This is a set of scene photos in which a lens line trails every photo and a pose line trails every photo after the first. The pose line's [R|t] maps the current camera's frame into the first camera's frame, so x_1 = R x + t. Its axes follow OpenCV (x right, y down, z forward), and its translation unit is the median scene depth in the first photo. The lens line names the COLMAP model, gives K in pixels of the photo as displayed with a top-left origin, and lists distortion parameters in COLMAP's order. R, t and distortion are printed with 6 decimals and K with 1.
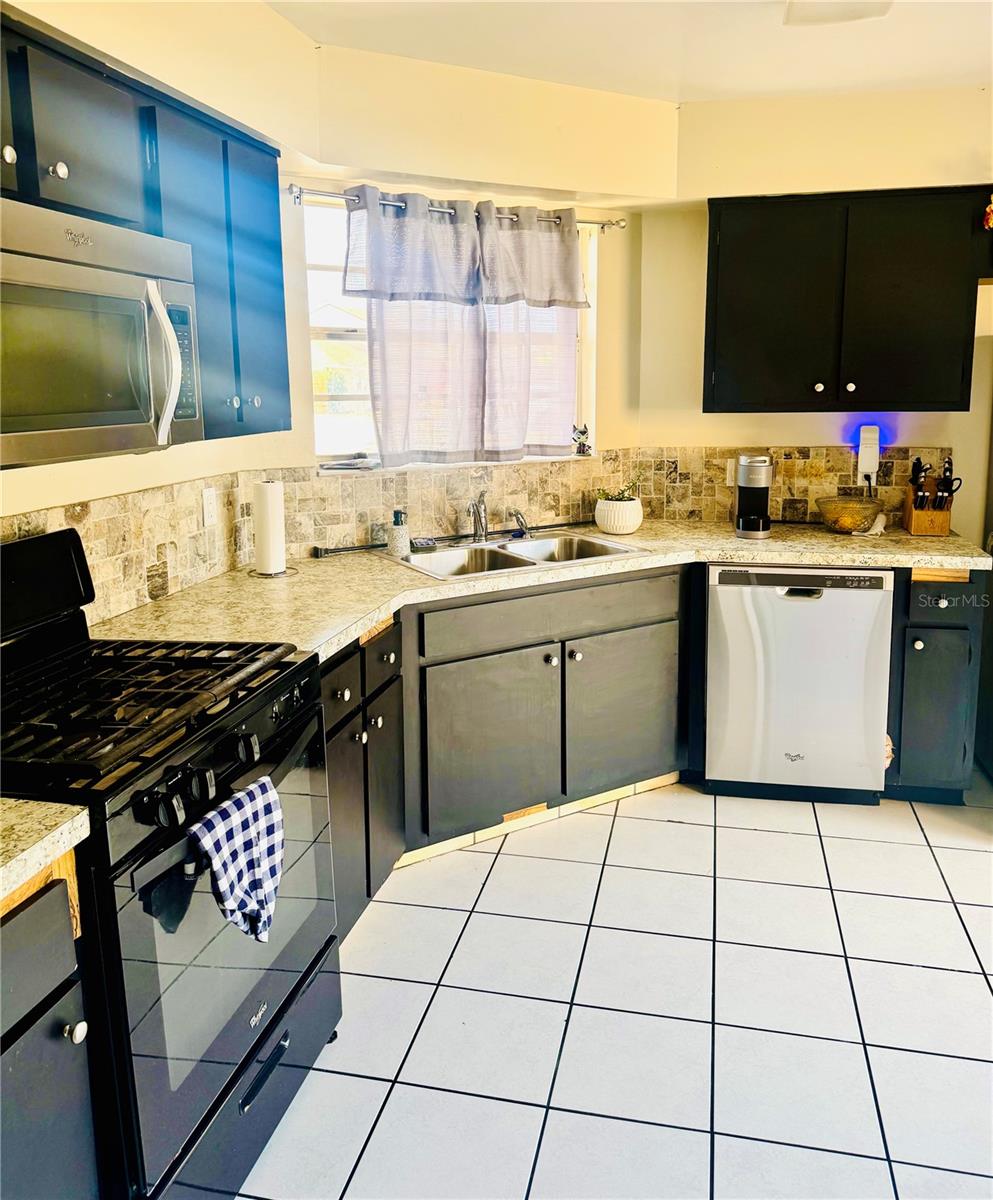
lens RADIAL K [[919.5, 0, 512.6], [0, 919.5, 525.9], [0, 0, 1]] dist [0.010346, 0.001280]
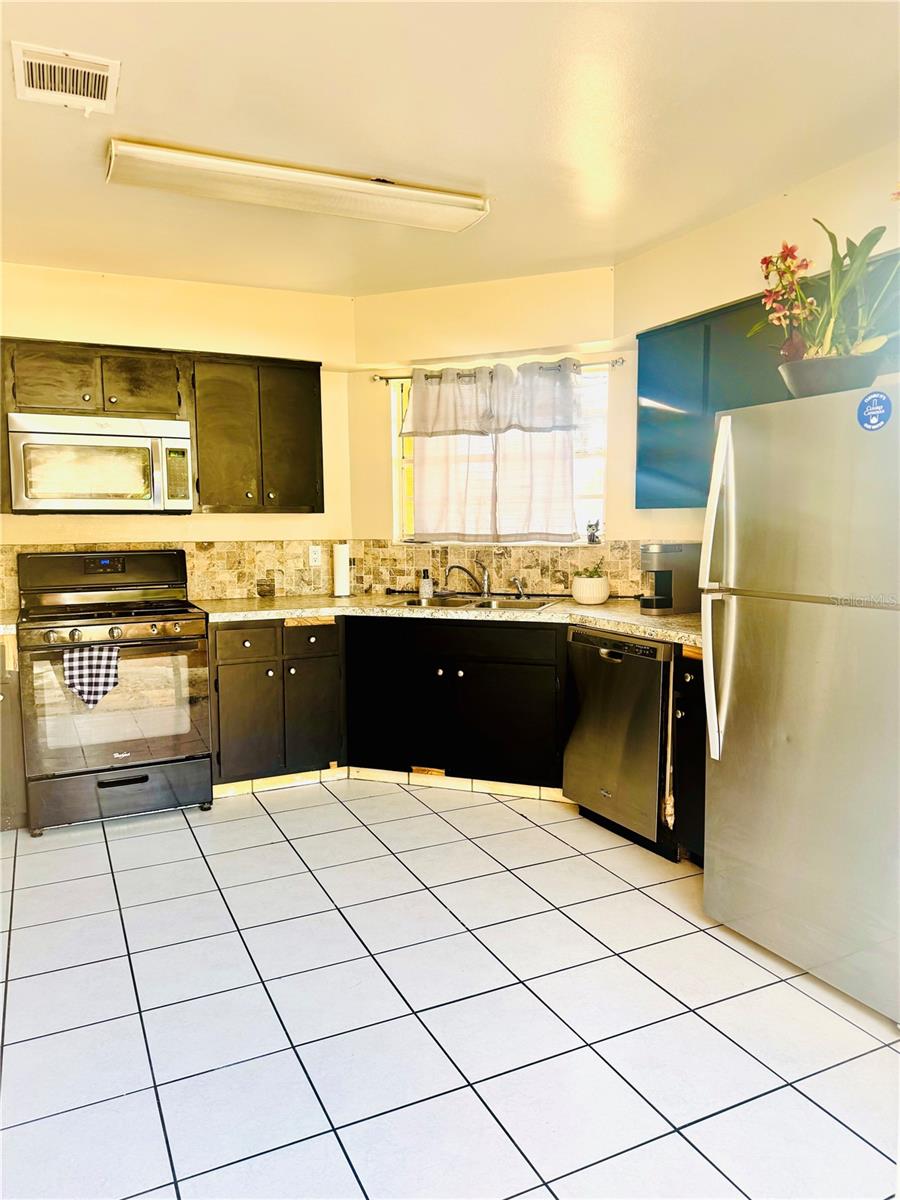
lens RADIAL K [[848.4, 0, 449.8], [0, 848.4, 603.4], [0, 0, 1]] dist [0.000230, -0.000067]
pose [[0.611918, 0.083782, -0.786471, 1.041292], [-0.121209, 0.992561, 0.011430, 0.019118], [0.781578, 0.088333, 0.617521, 0.144900]]
